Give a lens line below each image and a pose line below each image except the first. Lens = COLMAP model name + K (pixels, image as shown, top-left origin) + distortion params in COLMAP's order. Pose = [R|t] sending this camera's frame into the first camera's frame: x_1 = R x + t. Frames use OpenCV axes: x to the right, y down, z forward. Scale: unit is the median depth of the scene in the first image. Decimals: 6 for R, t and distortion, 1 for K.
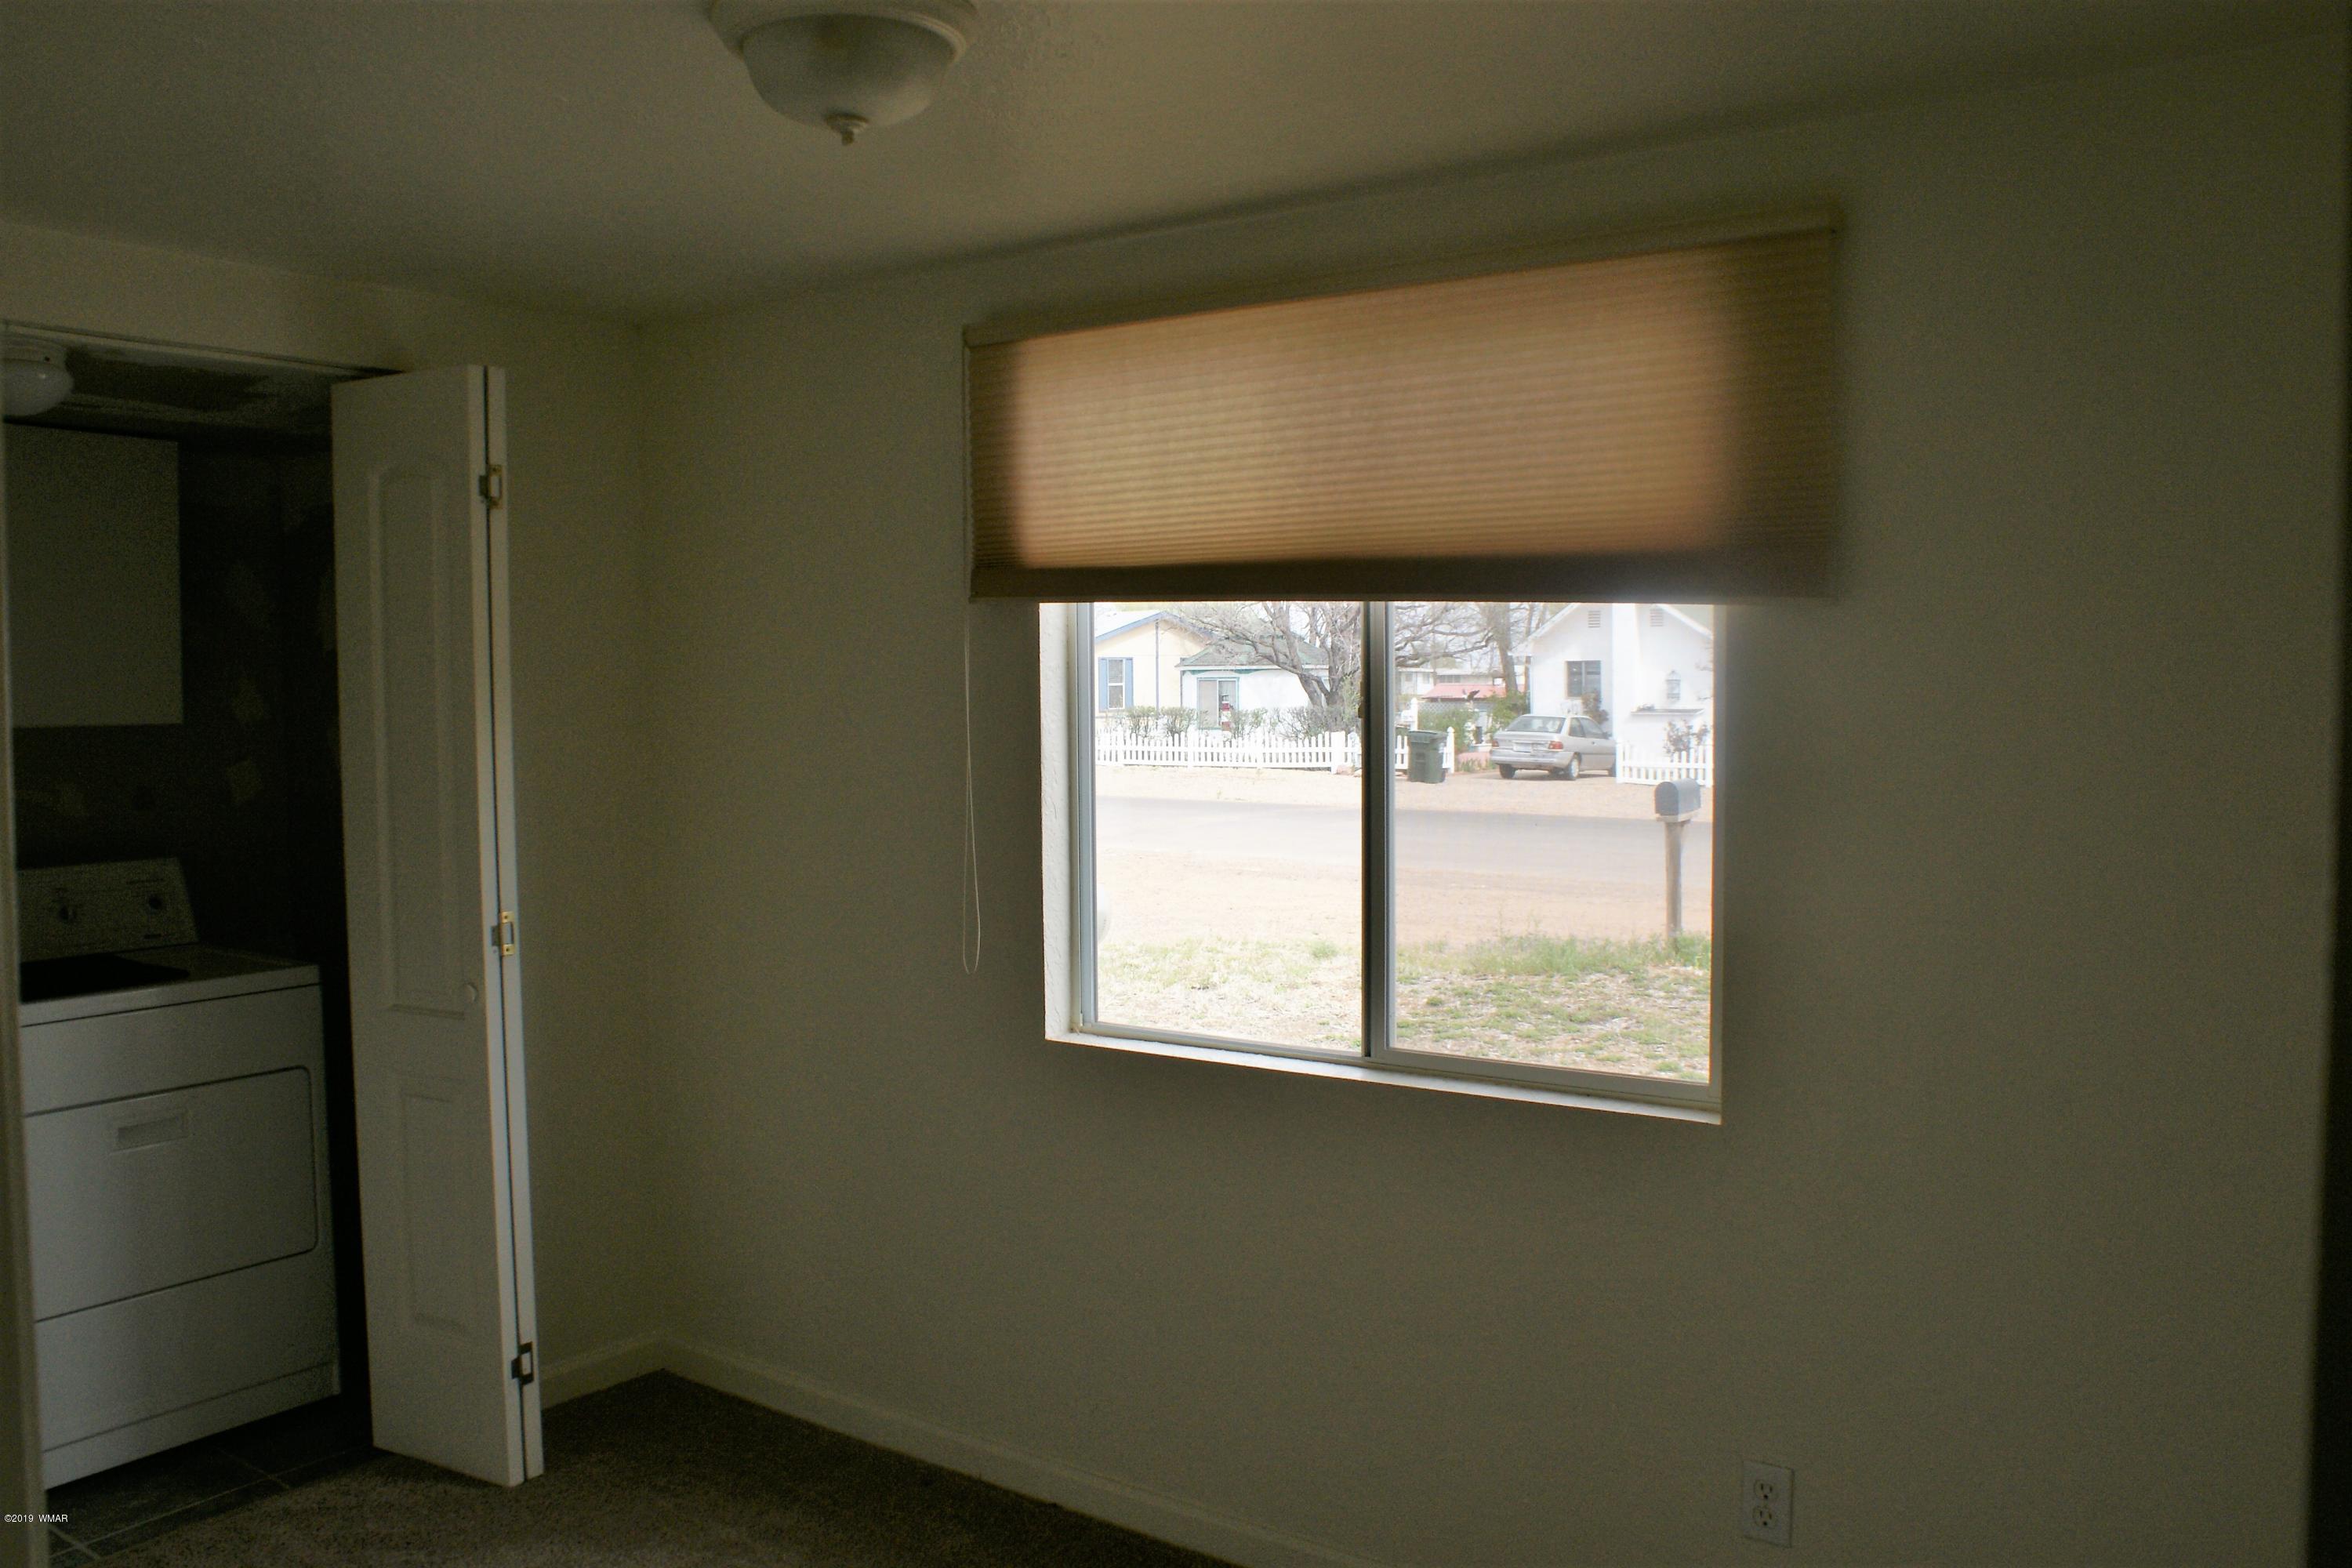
lens RADIAL K [[1859.5, 0, 1175.5], [0, 1859.5, 785.2], [0, 0, 1]] dist [-0.125155, 0.052649]
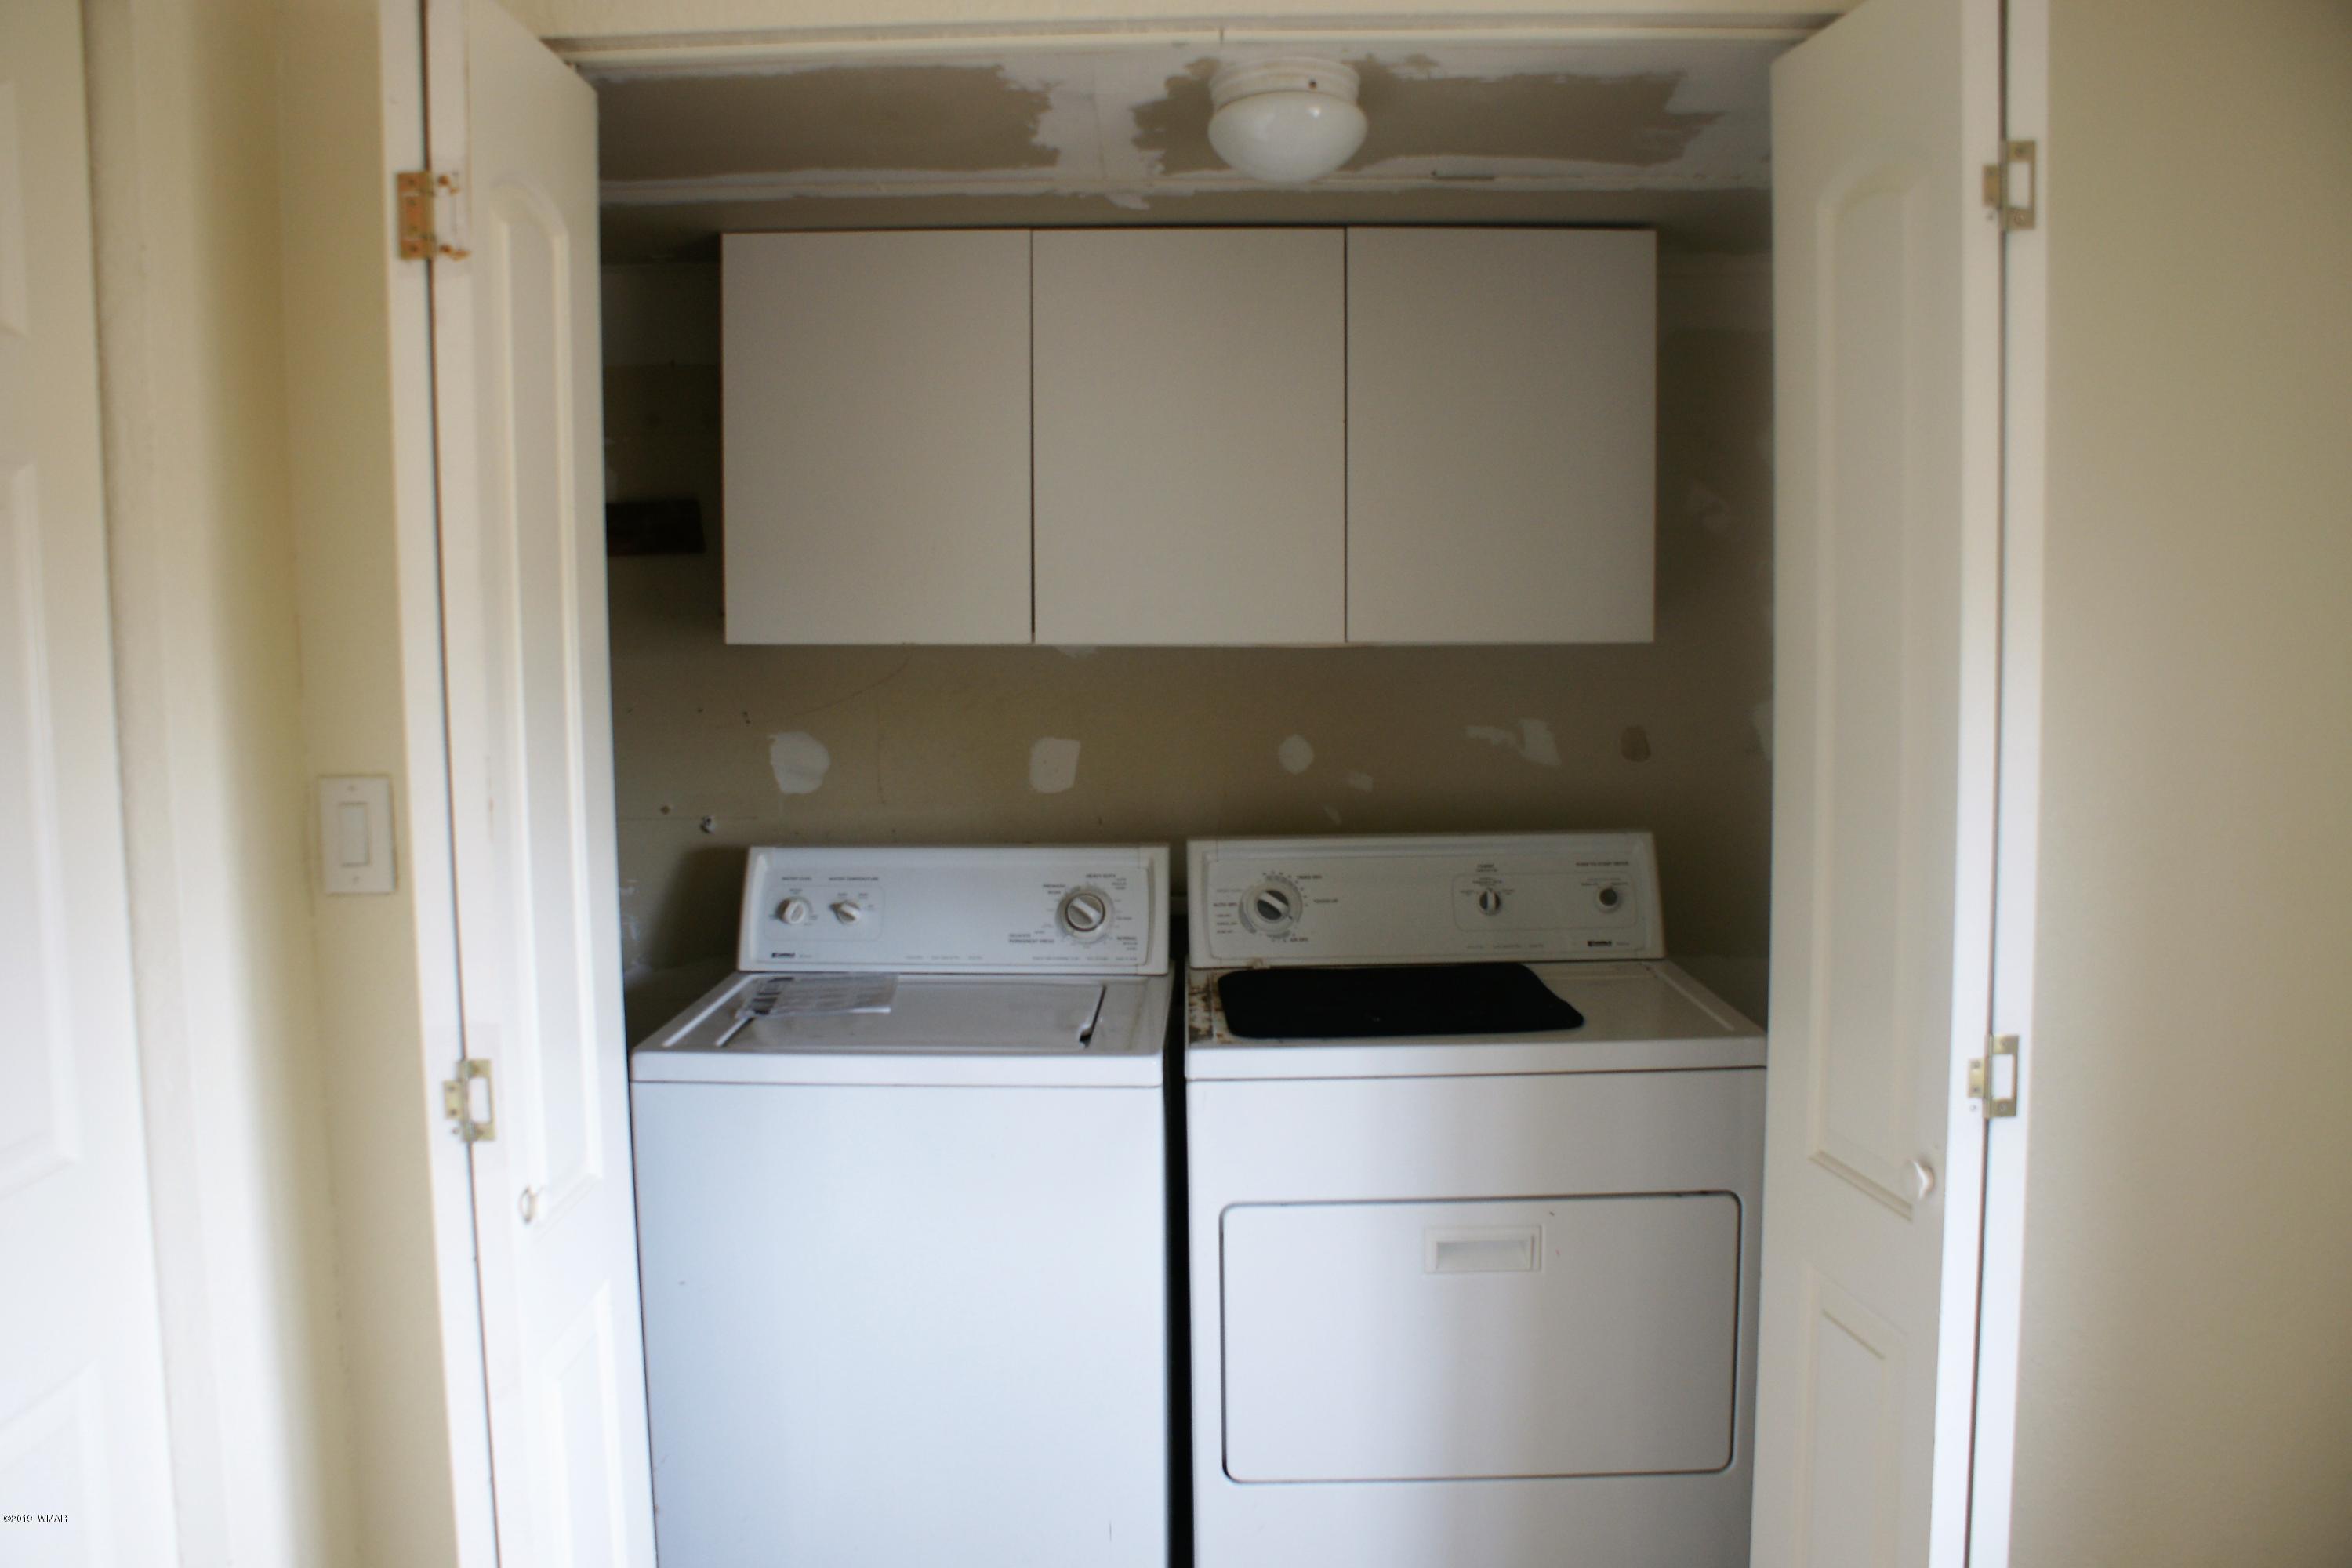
lens RADIAL K [[1859.5, 0, 1169.6], [0, 1859.5, 783.5], [0, 0, 1]] dist [-0.125155, 0.052649]
pose [[0.574120, 0.071587, -0.815636, -0.093734], [-0.031769, 0.997368, 0.065175, -0.024226], [0.818154, -0.011506, 0.574883, 0.522705]]
